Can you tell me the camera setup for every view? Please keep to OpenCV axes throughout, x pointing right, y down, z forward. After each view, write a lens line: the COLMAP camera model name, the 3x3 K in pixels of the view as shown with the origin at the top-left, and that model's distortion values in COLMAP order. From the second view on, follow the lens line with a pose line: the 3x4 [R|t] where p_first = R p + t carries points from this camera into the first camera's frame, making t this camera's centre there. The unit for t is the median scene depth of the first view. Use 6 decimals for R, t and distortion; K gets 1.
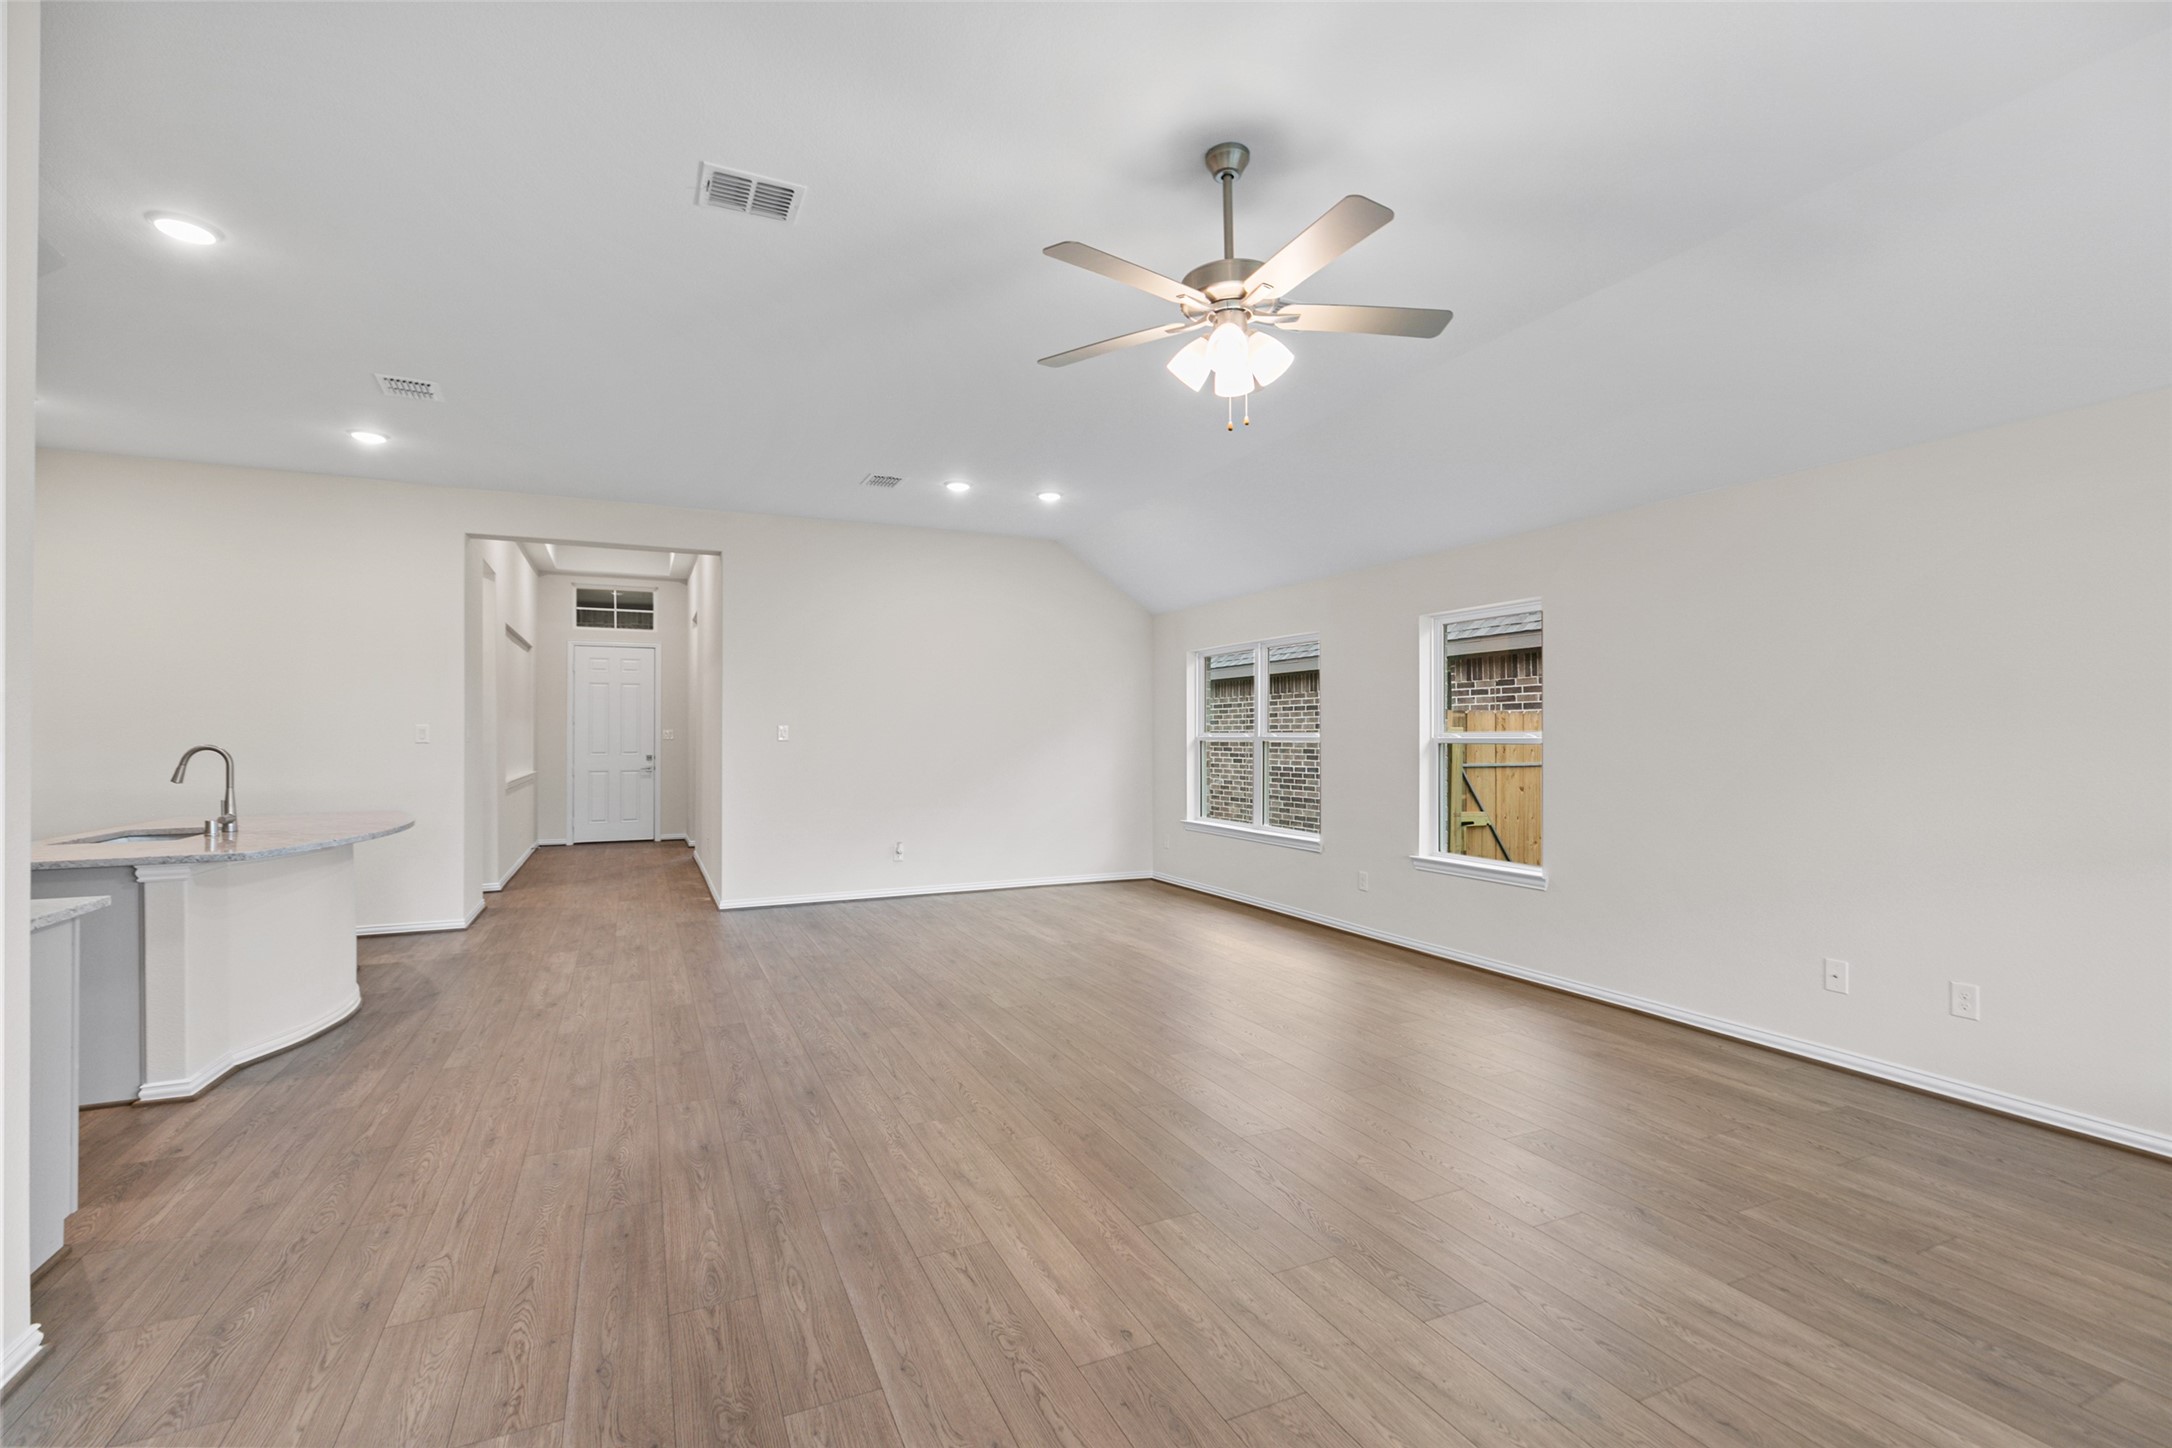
lens RADIAL K [[966.5, 0, 1092.1], [0, 966.5, 733.8], [0, 0, 1]] dist [0.001919, -0.000361]
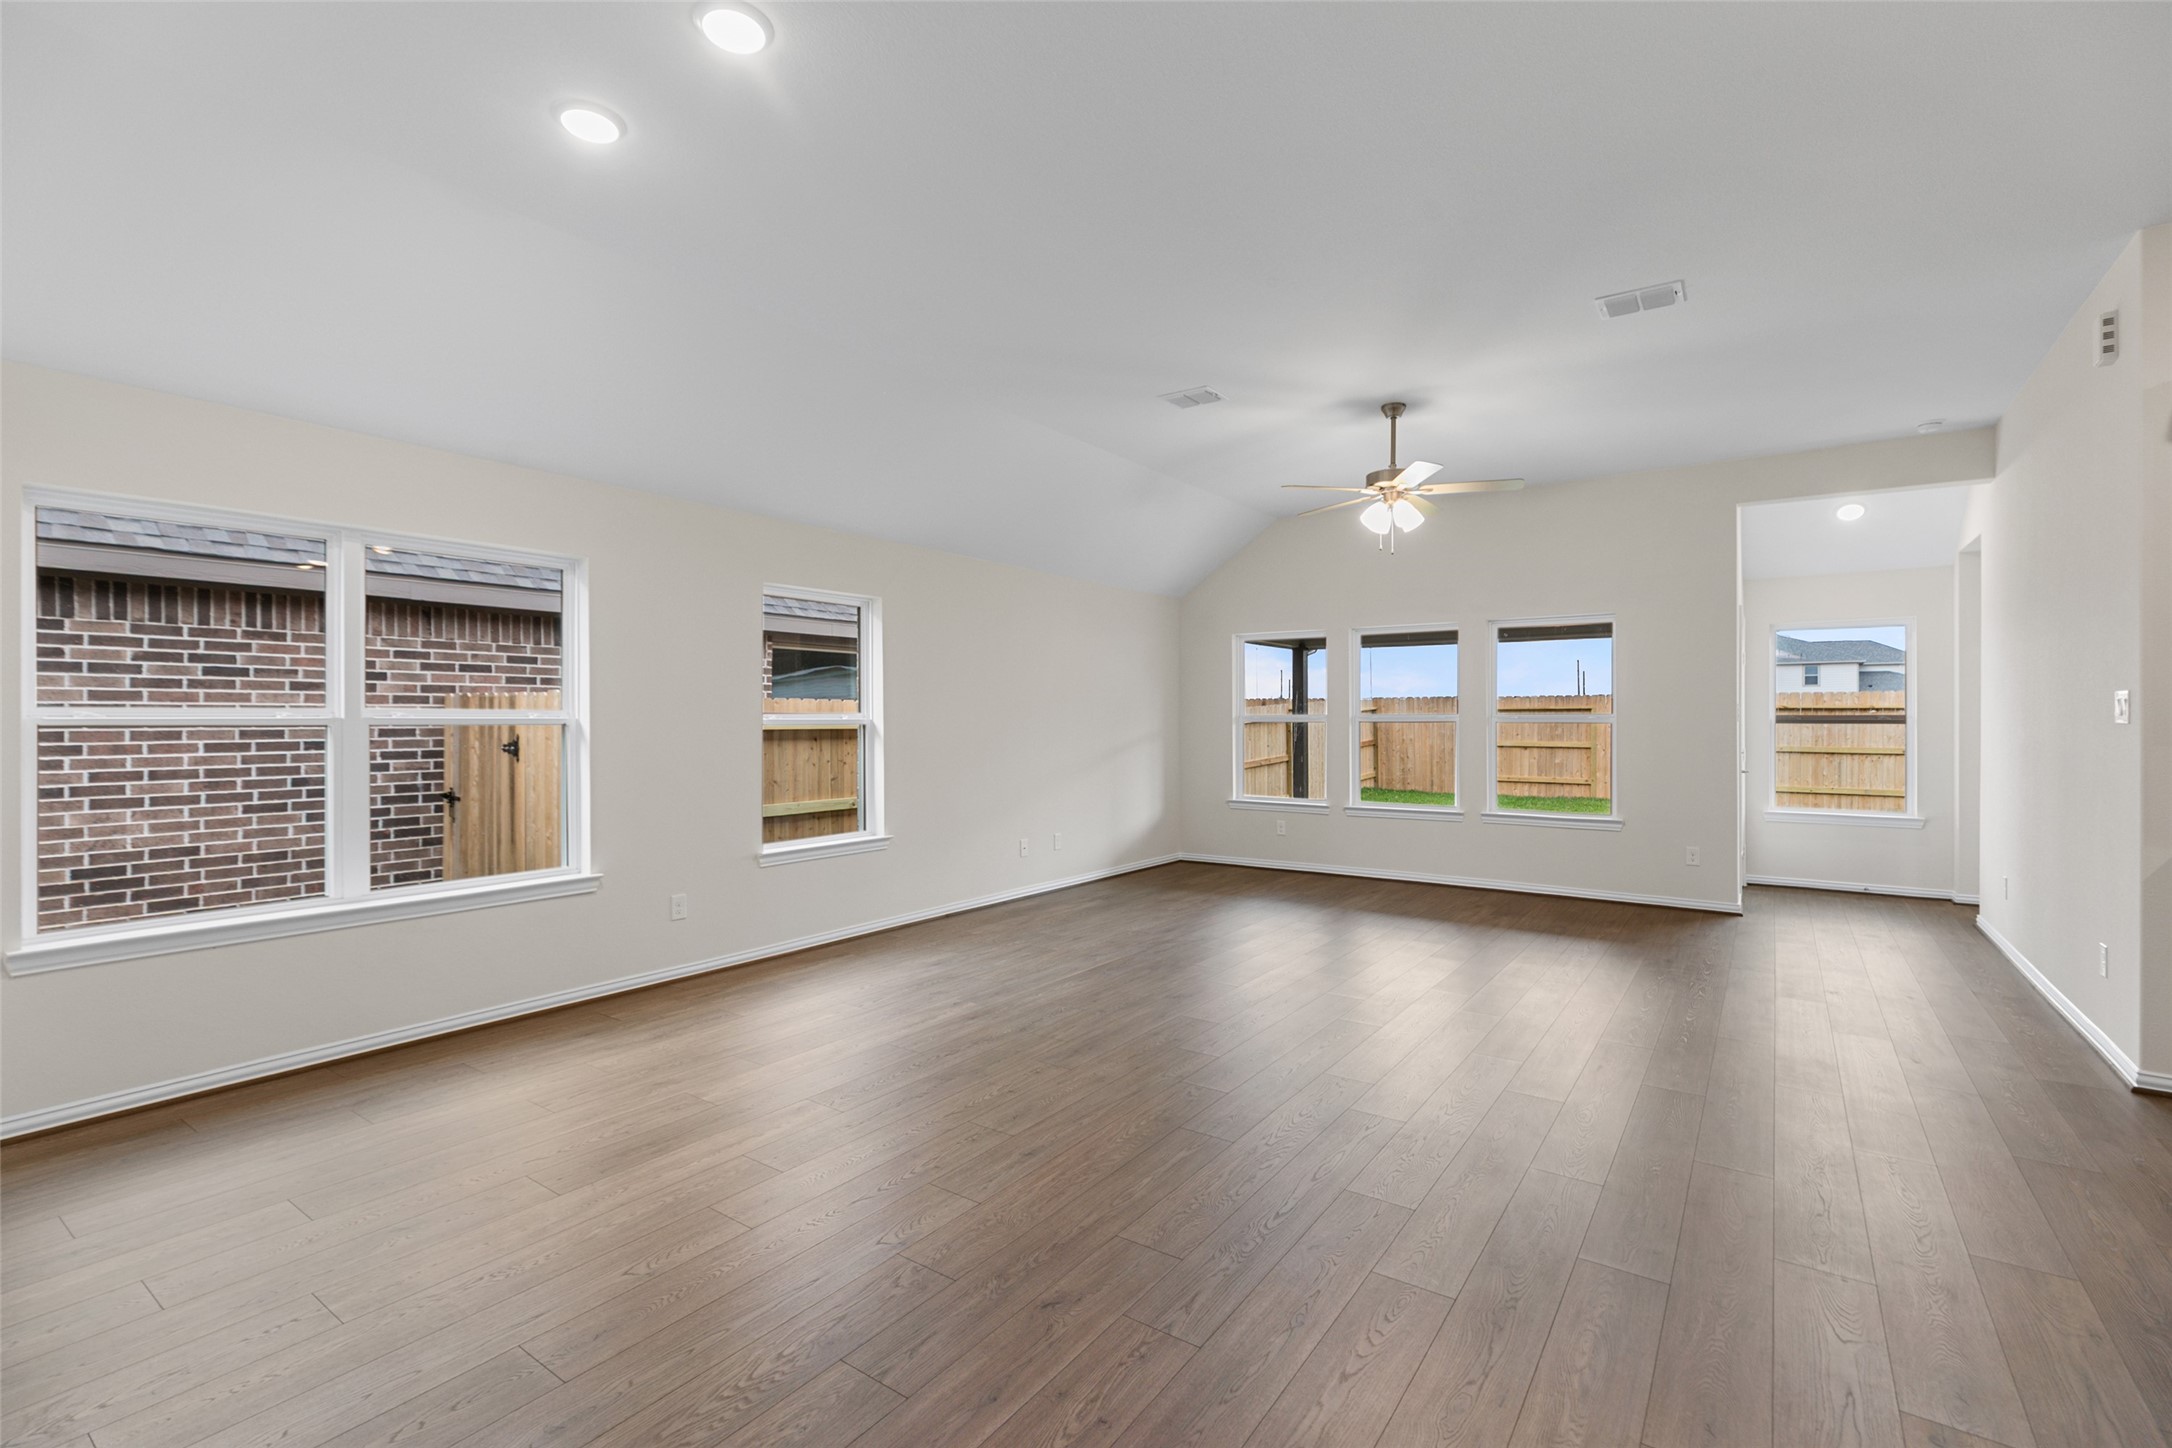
lens RADIAL K [[966.5, 0, 1086.4], [0, 966.5, 714.8], [0, 0, 1]] dist [0.001919, -0.000361]
pose [[-0.489367, 0.003290, 0.872072, -0.637075], [-0.000287, 0.999992, -0.003934, 0.005214], [-0.872078, -0.002175, -0.489362, 1.297774]]
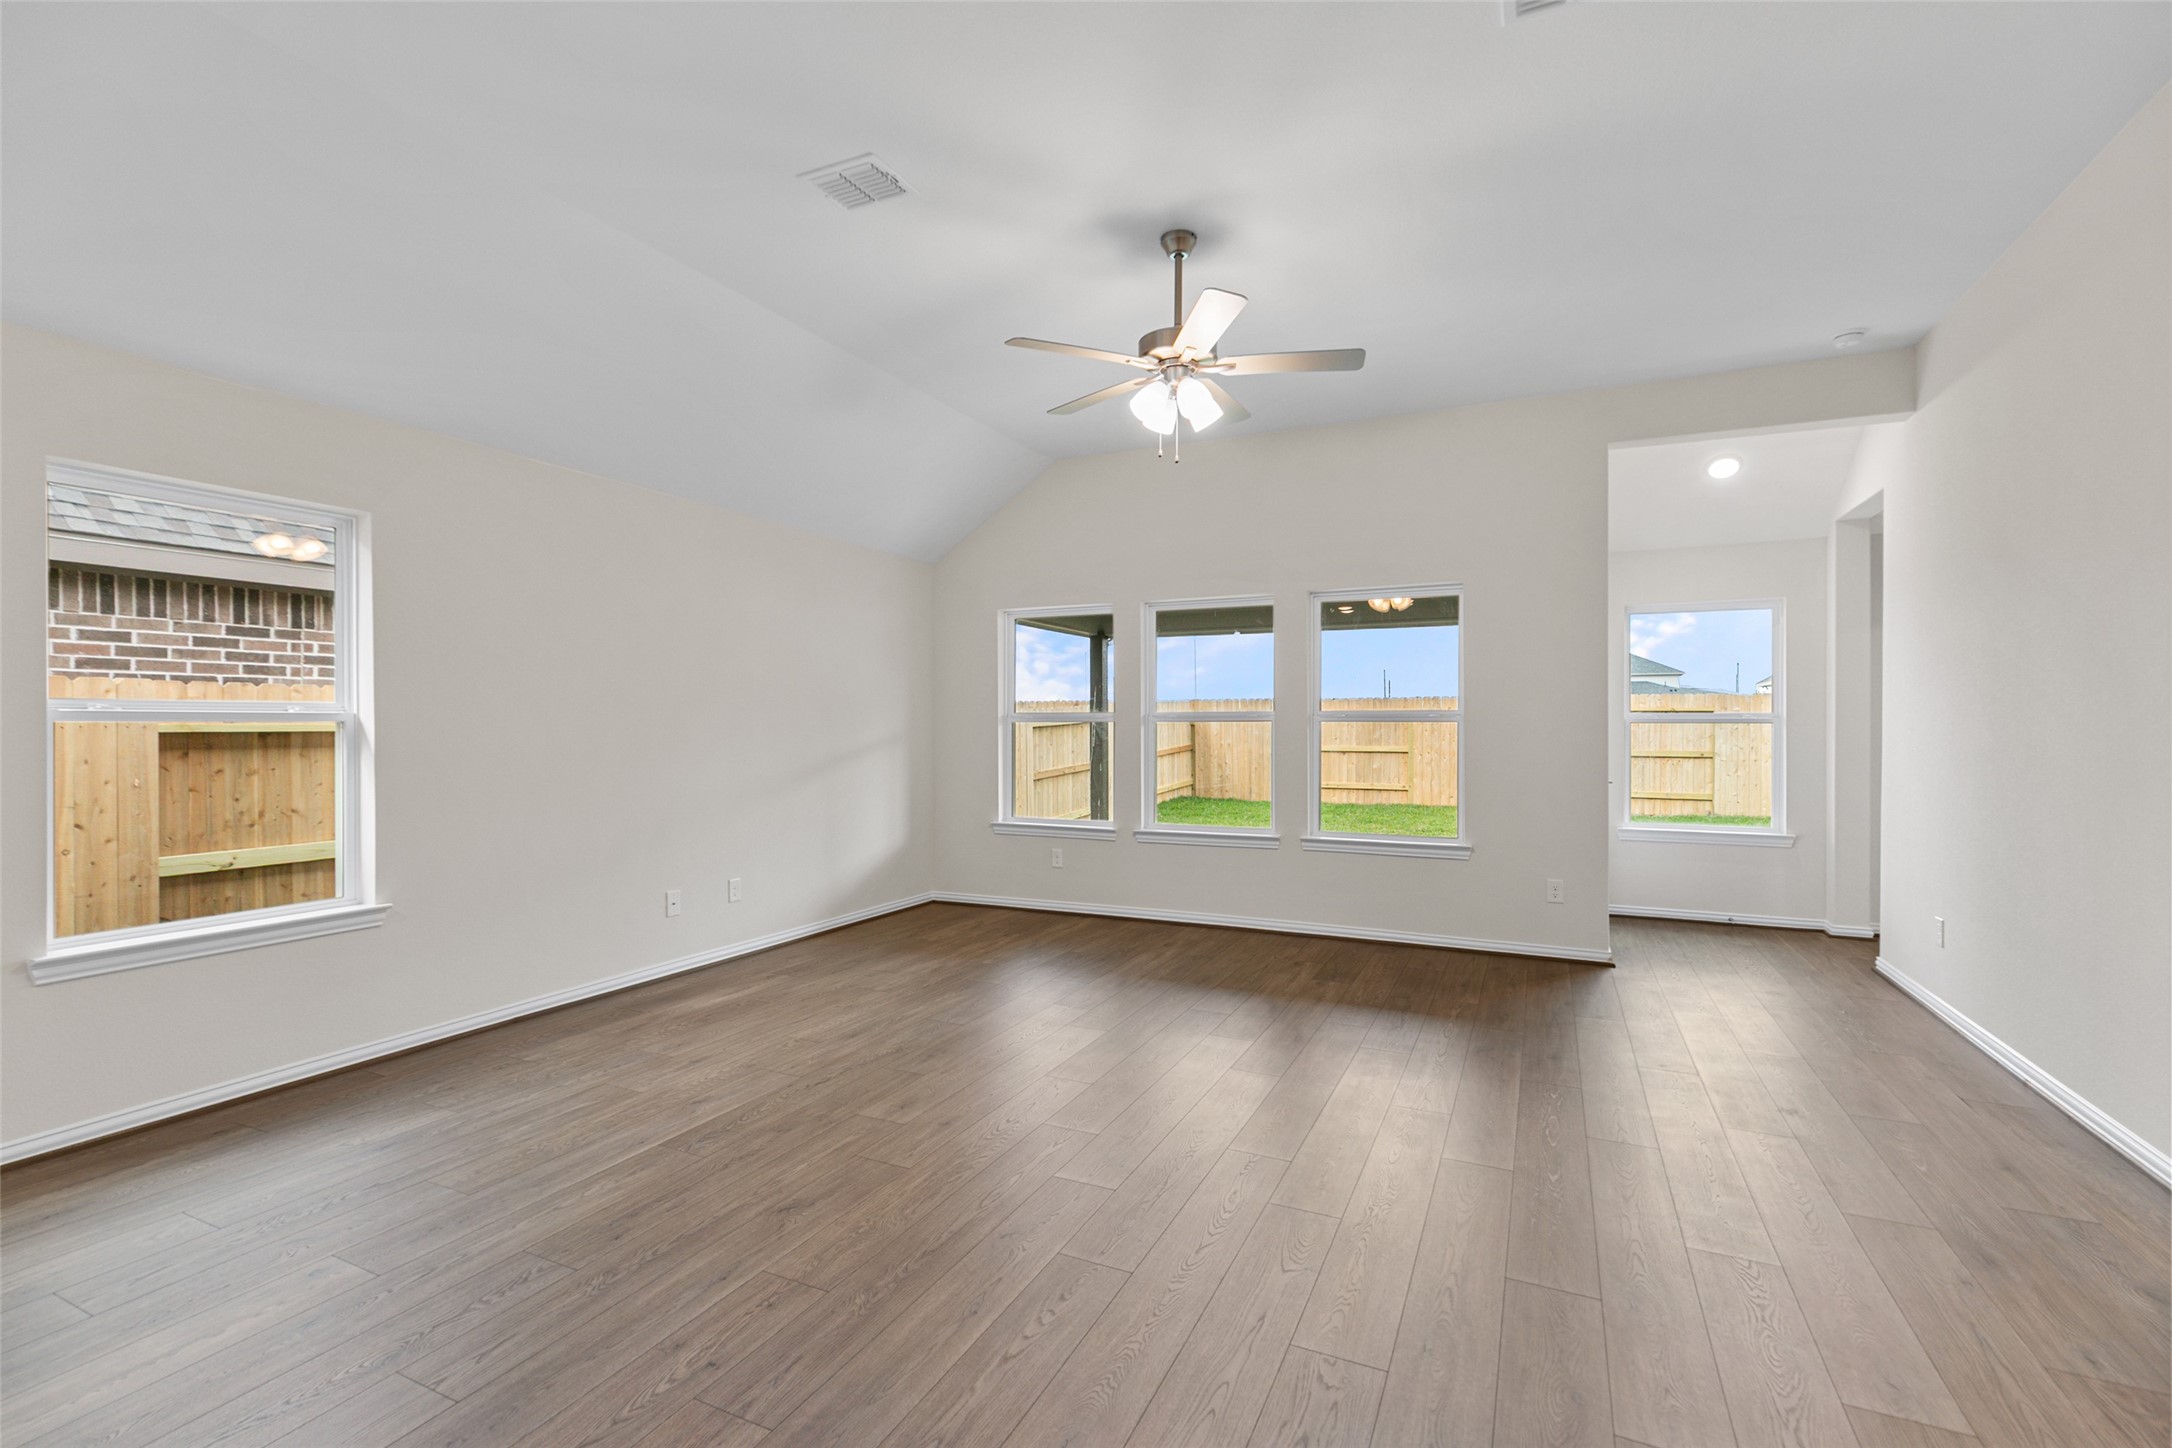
lens RADIAL K [[966.5, 0, 1088.2], [0, 966.5, 729.6], [0, 0, 1]] dist [0.001919, -0.000361]
pose [[-0.632468, -0.004323, 0.774575, -0.394718], [-0.000238, 0.999985, 0.005387, 0.013432], [-0.774587, 0.003223, -0.632460, 0.998406]]
